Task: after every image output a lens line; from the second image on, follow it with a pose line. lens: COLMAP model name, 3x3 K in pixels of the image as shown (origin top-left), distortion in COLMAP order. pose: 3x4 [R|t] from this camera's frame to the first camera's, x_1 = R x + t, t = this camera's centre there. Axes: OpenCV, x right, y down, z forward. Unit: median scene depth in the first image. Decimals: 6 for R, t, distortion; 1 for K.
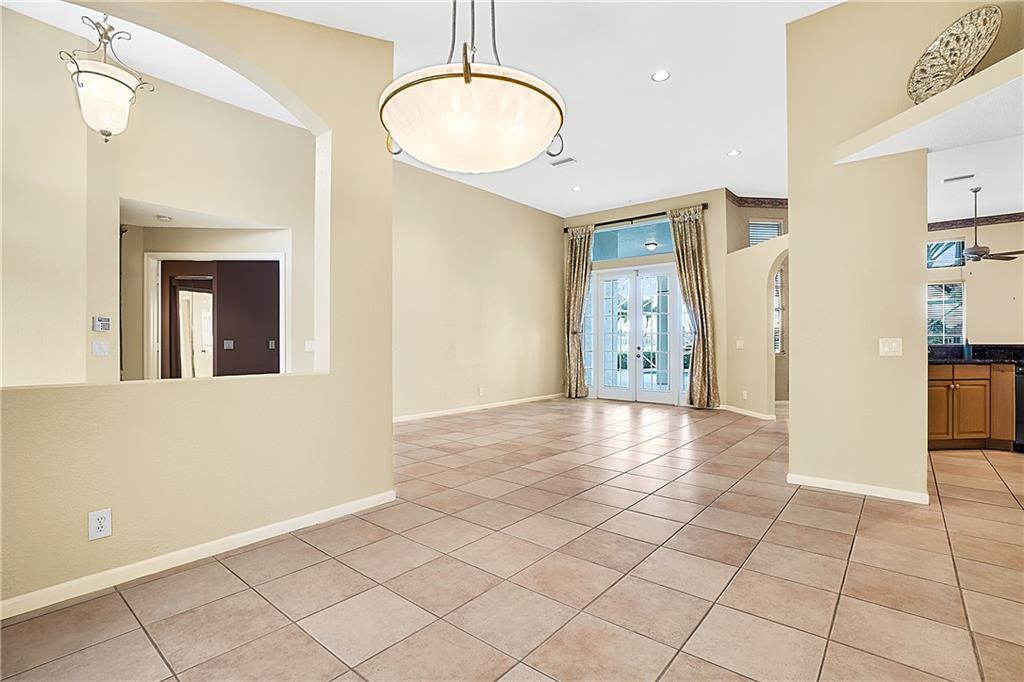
lens RADIAL K [[487.7, 0, 504.1], [0, 487.7, 343.4], [0, 0, 1]] dist [-0.058100, 0.024043]
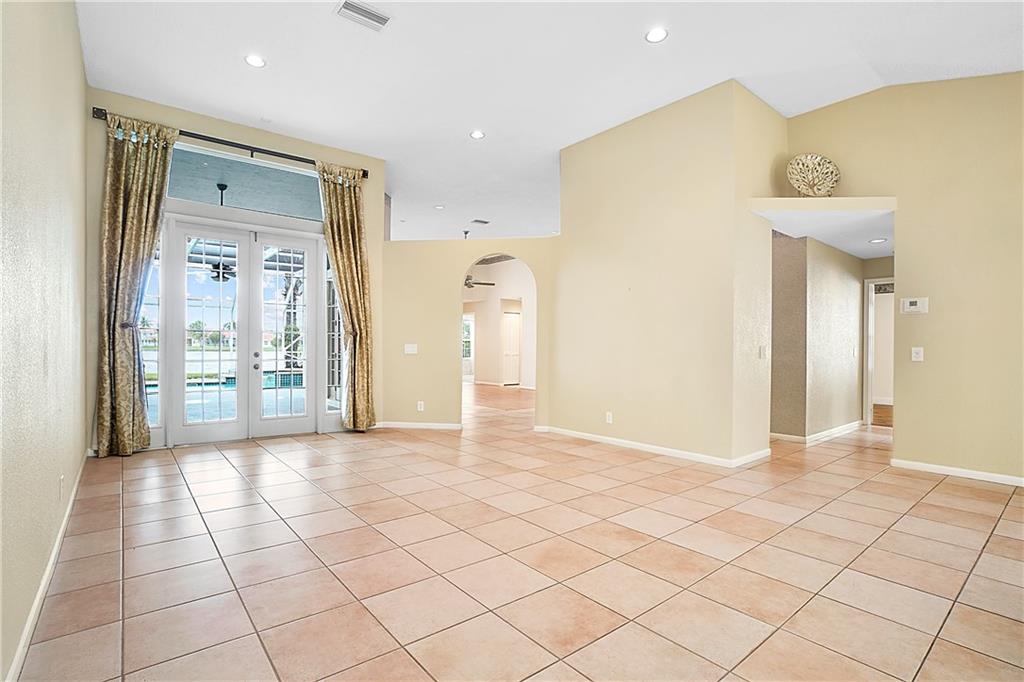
lens RADIAL K [[487.7, 0, 504.1], [0, 487.7, 343.4], [0, 0, 1]] dist [-0.058100, 0.024043]
pose [[0.179995, 0.006525, 0.983646, -0.287961], [-0.004749, 0.999972, -0.005765, -0.002869], [-0.983656, -0.003634, 0.180021, 0.569432]]
